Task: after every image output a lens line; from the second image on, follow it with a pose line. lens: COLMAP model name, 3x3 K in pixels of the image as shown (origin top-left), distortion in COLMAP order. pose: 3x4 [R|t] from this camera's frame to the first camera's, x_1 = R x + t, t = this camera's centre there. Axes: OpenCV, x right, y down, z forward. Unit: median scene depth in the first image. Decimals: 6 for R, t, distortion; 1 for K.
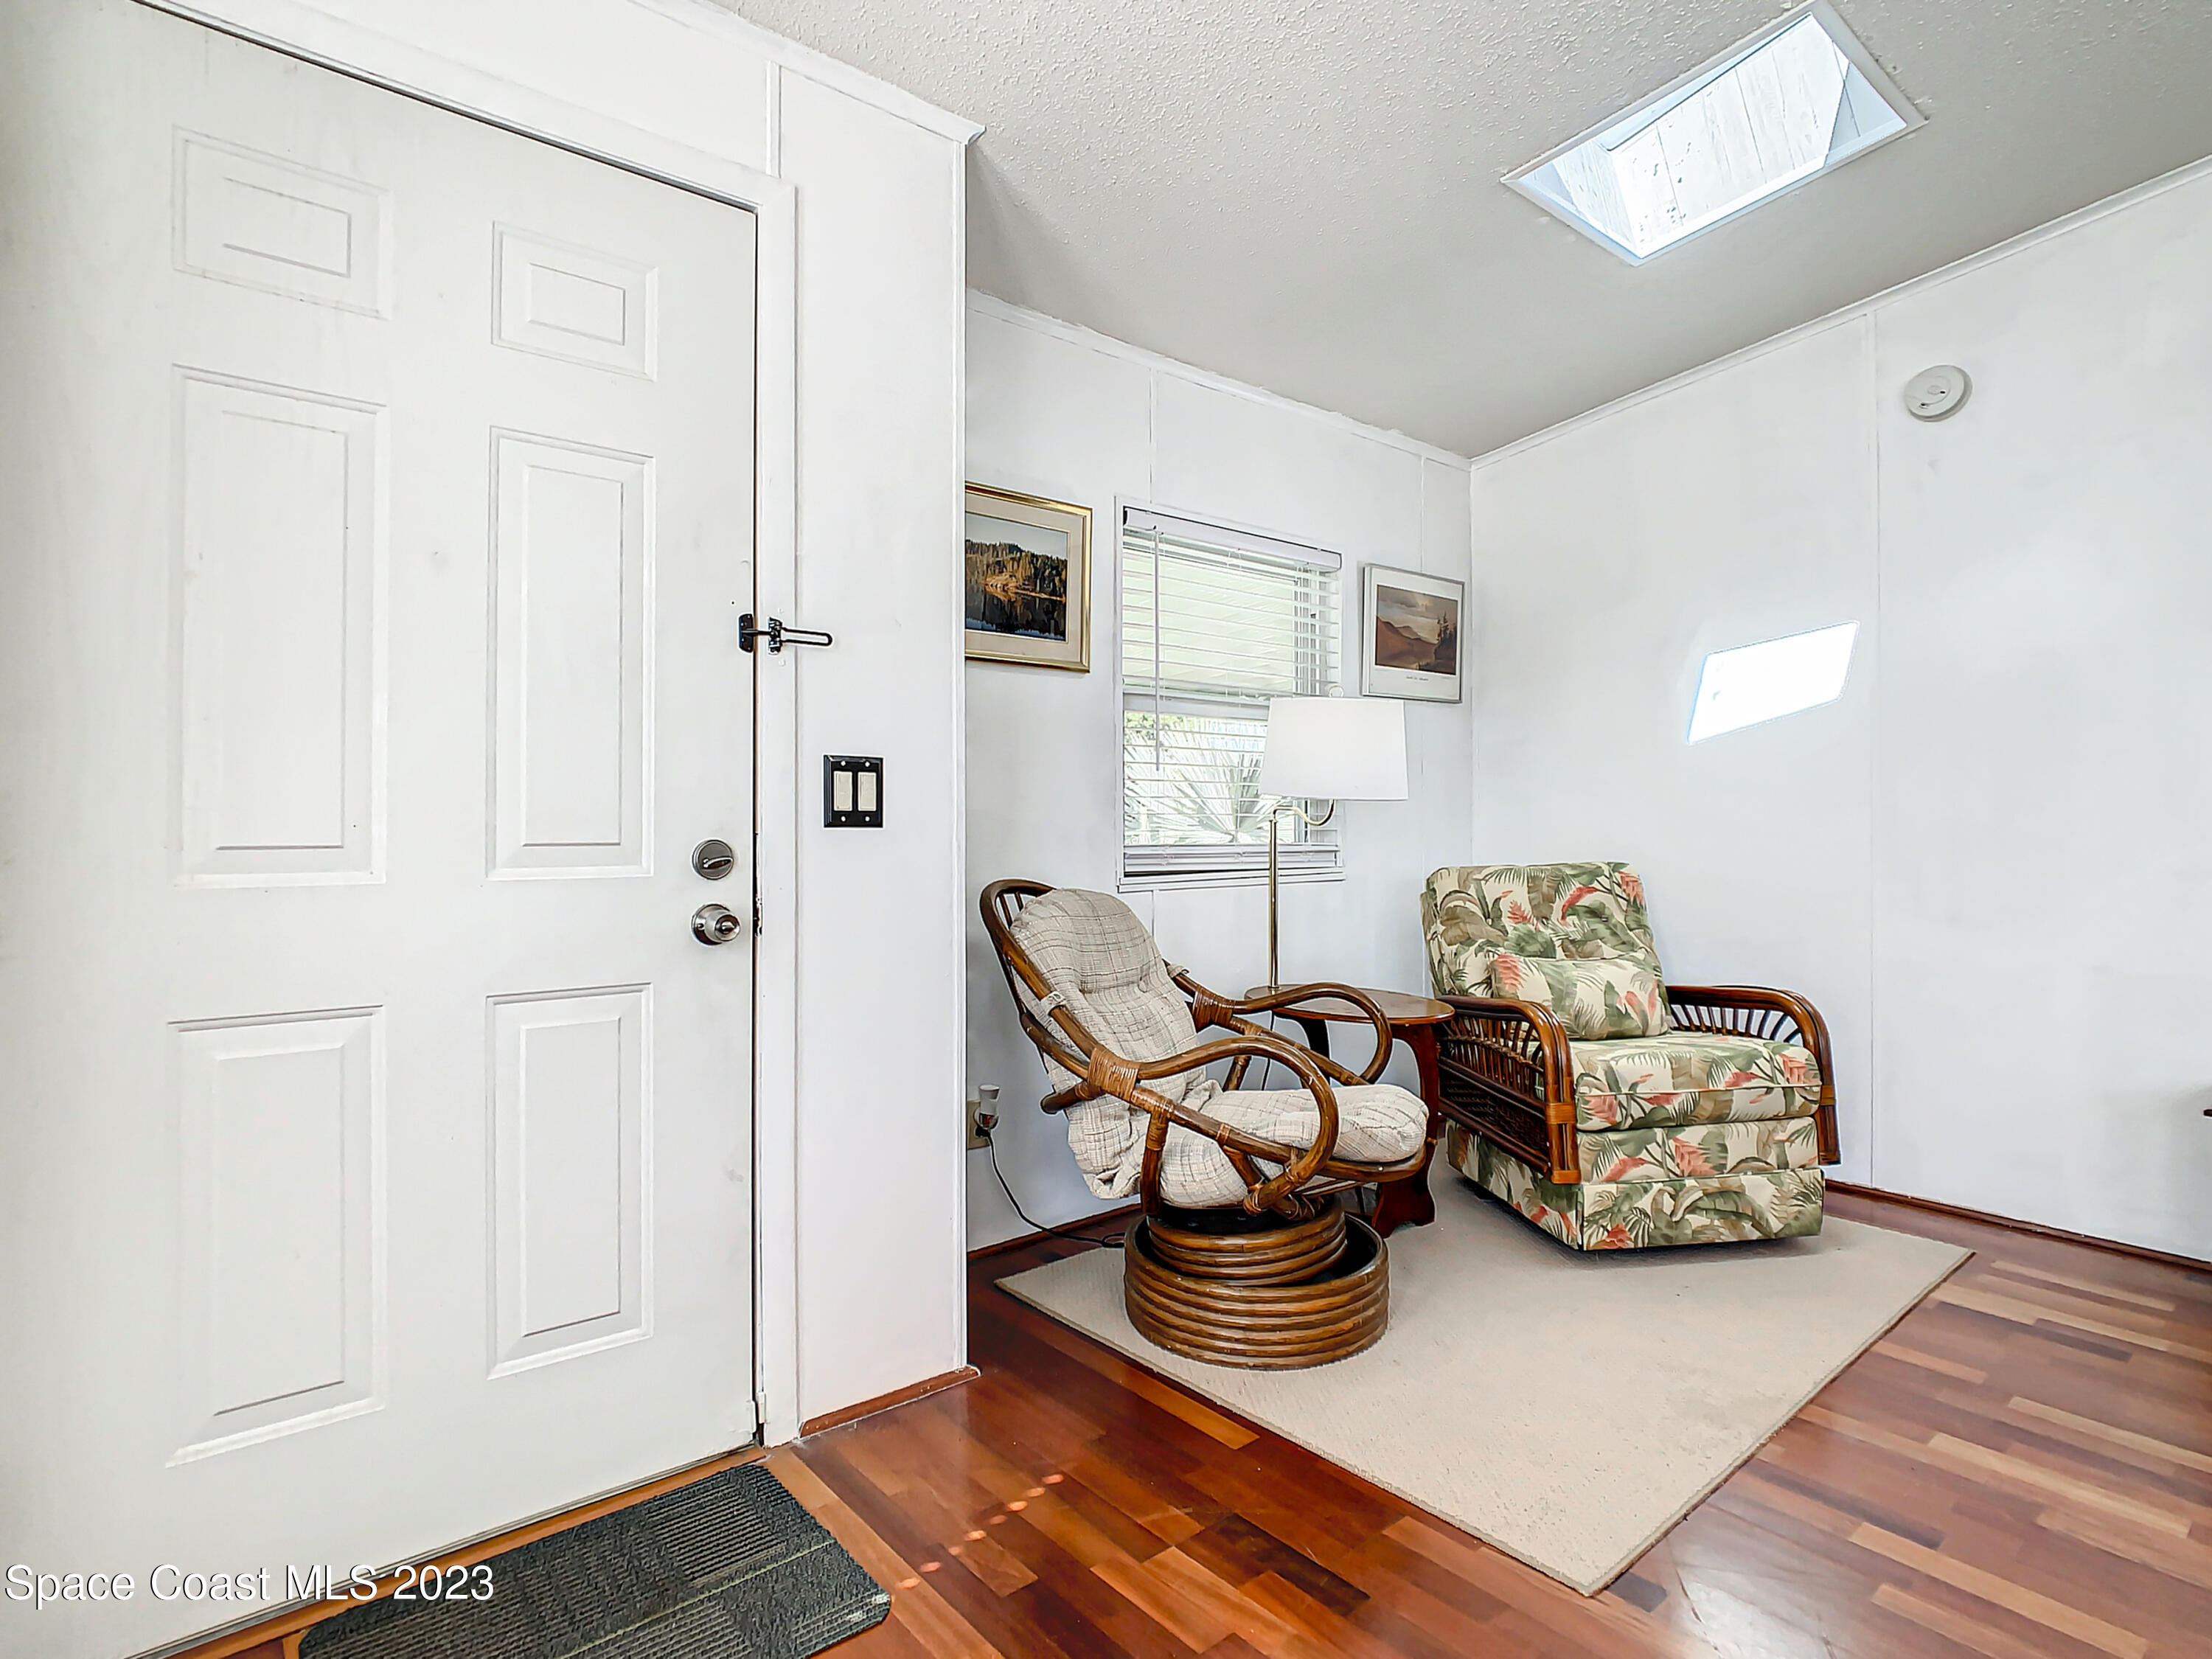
lens RADIAL K [[1099.5, 0, 1097.7], [0, 1099.5, 813.2], [0, 0, 1]] dist [-0.006151, -0.000243]
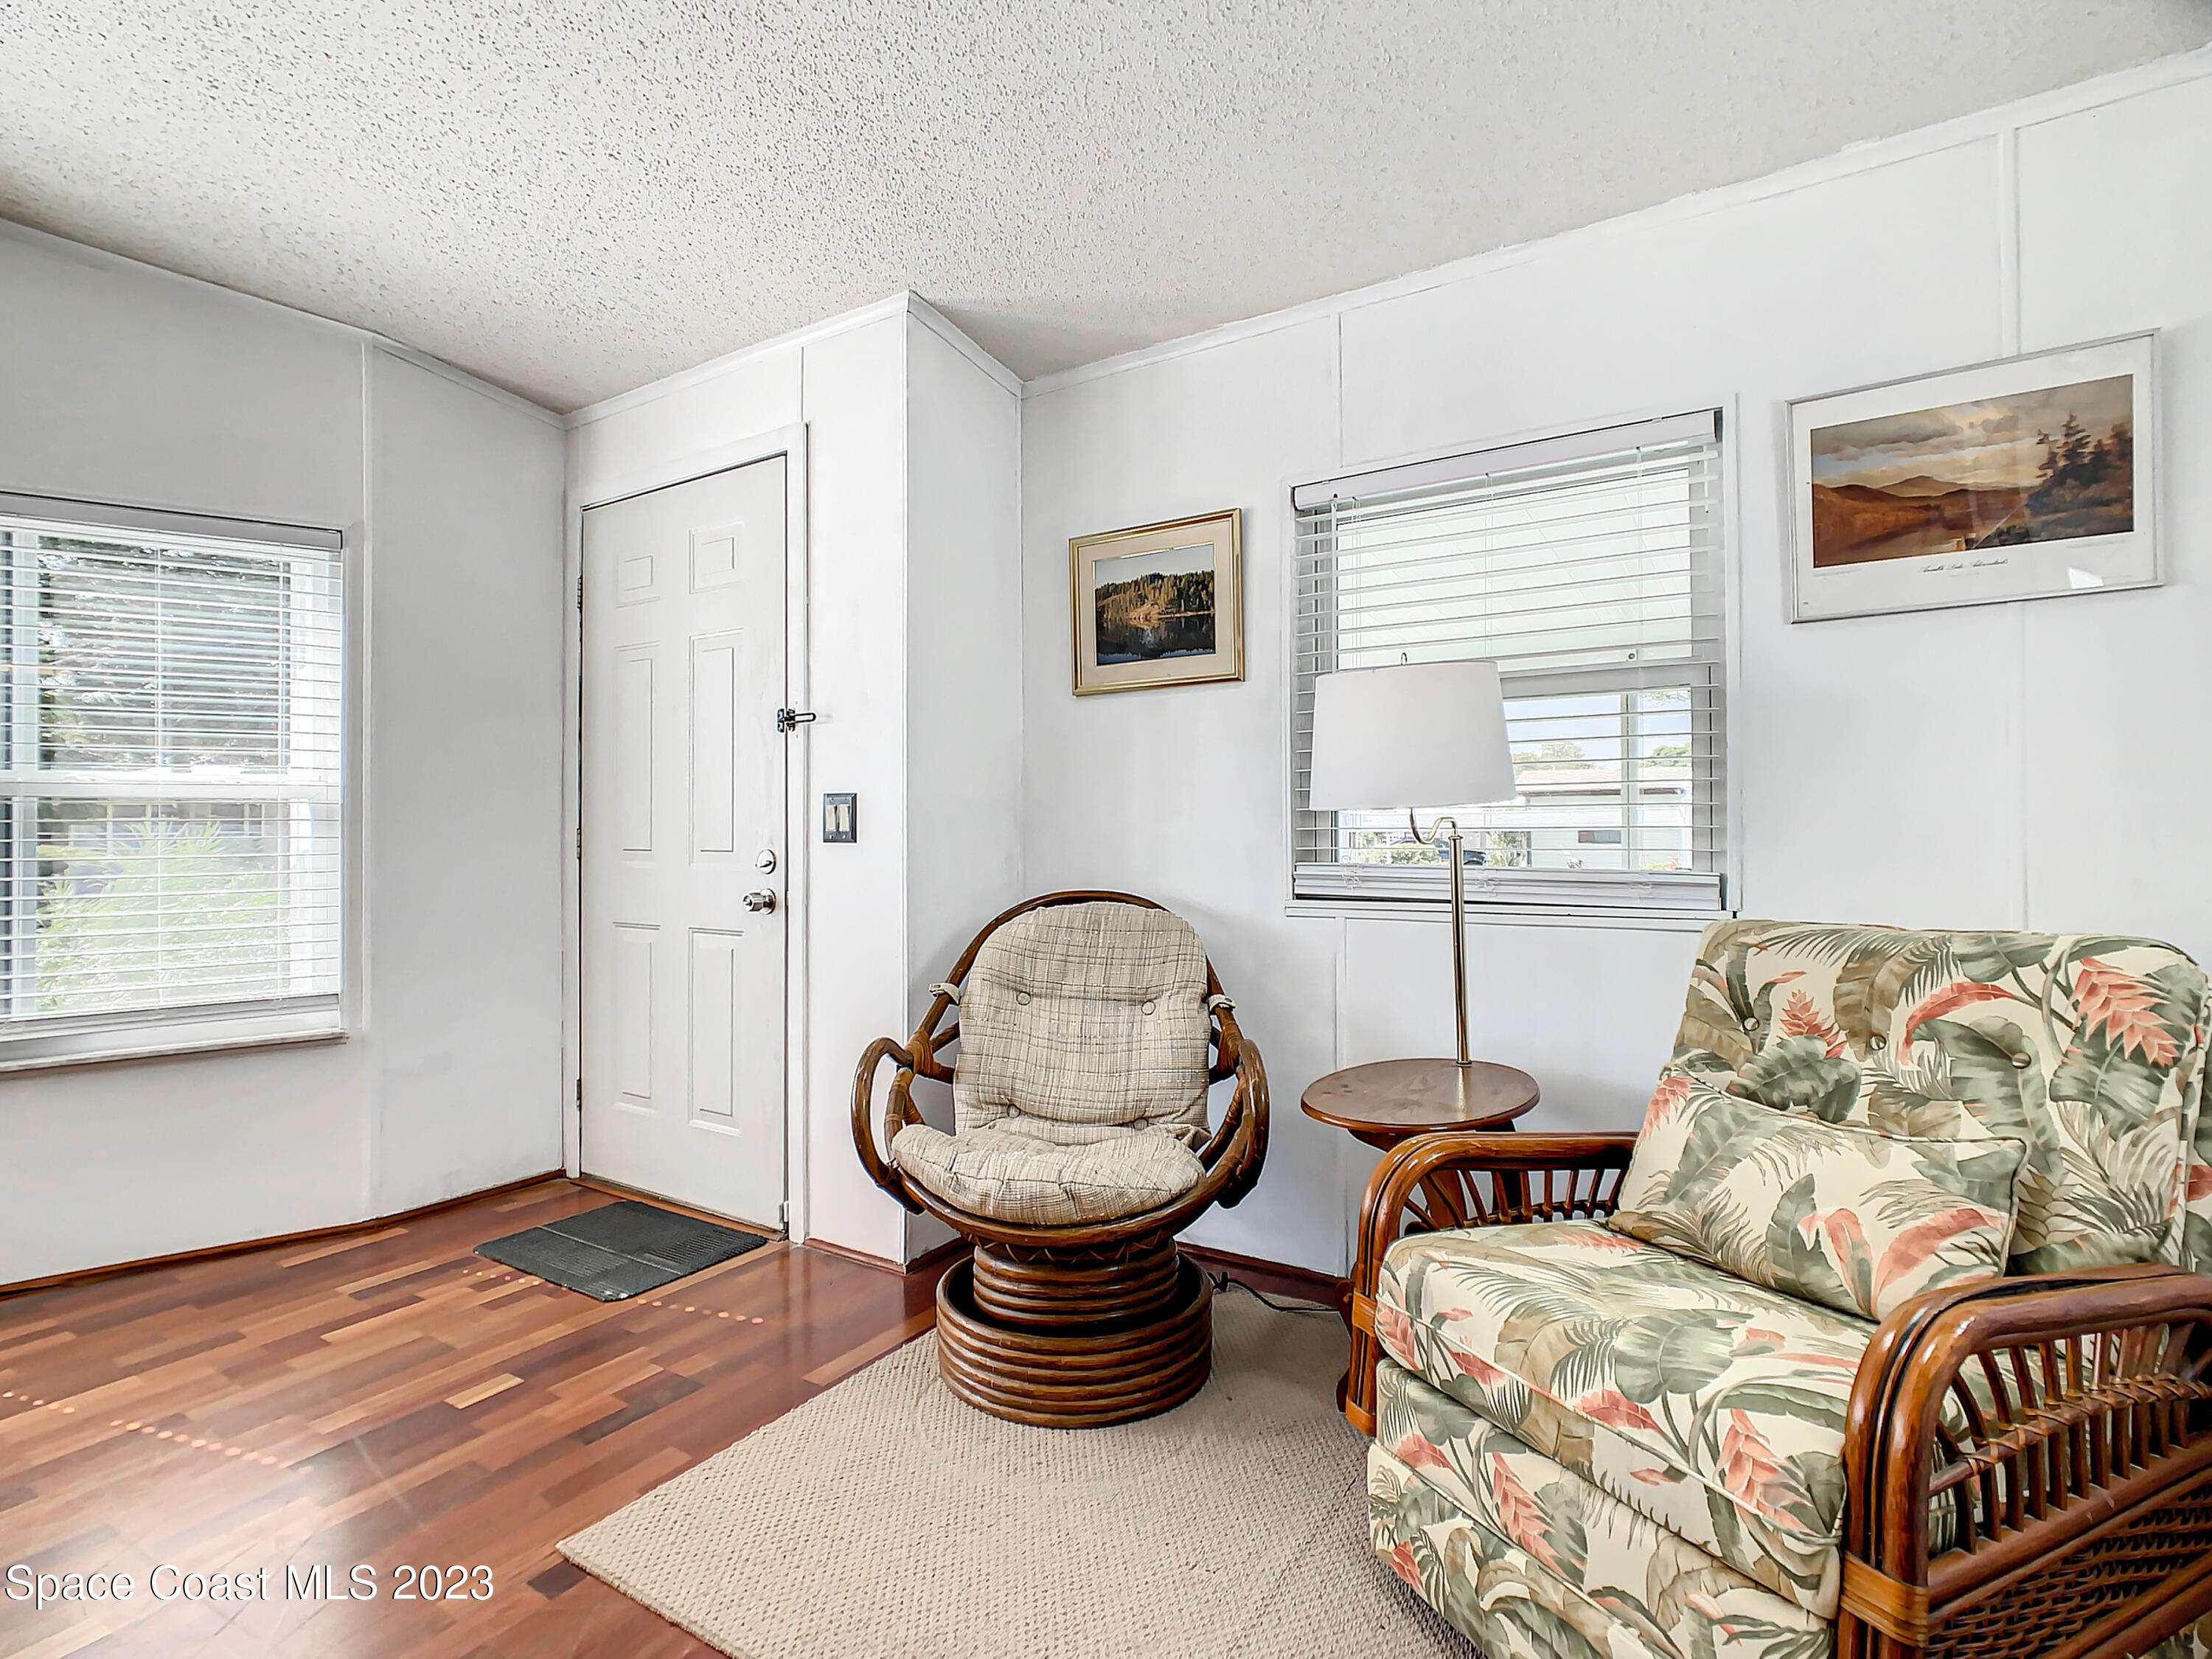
lens RADIAL K [[1148.5, 0, 1247.9], [0, 1148.5, 830.6], [0, 0, 1]] dist [-0.005362, -0.000130]
pose [[0.352630, -0.002828, -0.935759, 0.972081], [0.009305, 0.999957, 0.000484, 0.000920], [0.935717, -0.008878, 0.352641, 0.689566]]
